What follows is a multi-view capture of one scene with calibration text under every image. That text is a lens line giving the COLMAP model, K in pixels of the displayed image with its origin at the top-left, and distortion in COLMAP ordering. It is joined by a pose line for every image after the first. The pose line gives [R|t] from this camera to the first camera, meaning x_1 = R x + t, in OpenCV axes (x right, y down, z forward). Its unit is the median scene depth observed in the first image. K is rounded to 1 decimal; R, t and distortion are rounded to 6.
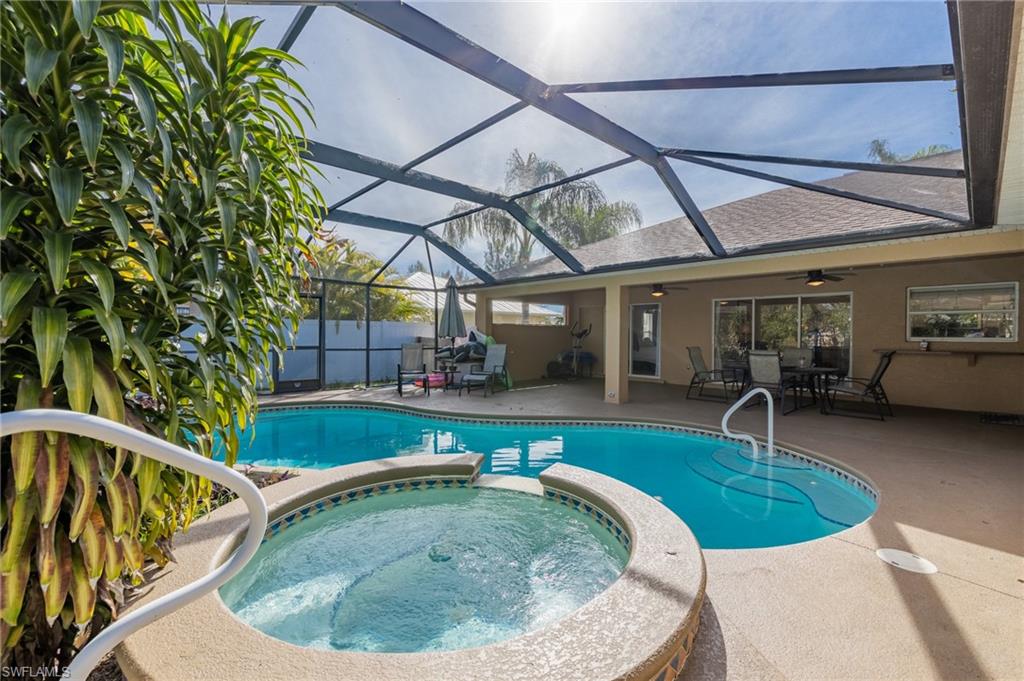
lens RADIAL K [[440.9, 0, 509.7], [0, 440.9, 340.0], [0, 0, 1]] dist [-0.002669, -0.001331]
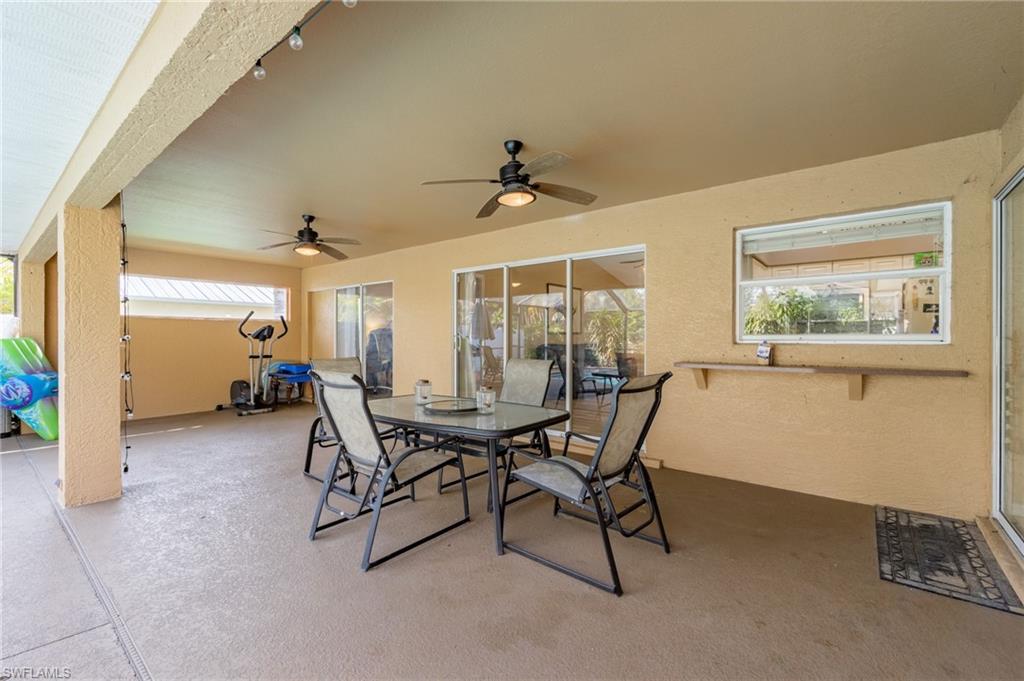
lens RADIAL K [[440.9, 0, 518.2], [0, 440.9, 339.7], [0, 0, 1]] dist [-0.002669, -0.001331]
pose [[0.987636, -0.005850, 0.156655, 0.605287], [0.006631, 0.999968, -0.004460, -0.000895], [-0.156623, 0.005444, 0.987643, 0.575622]]
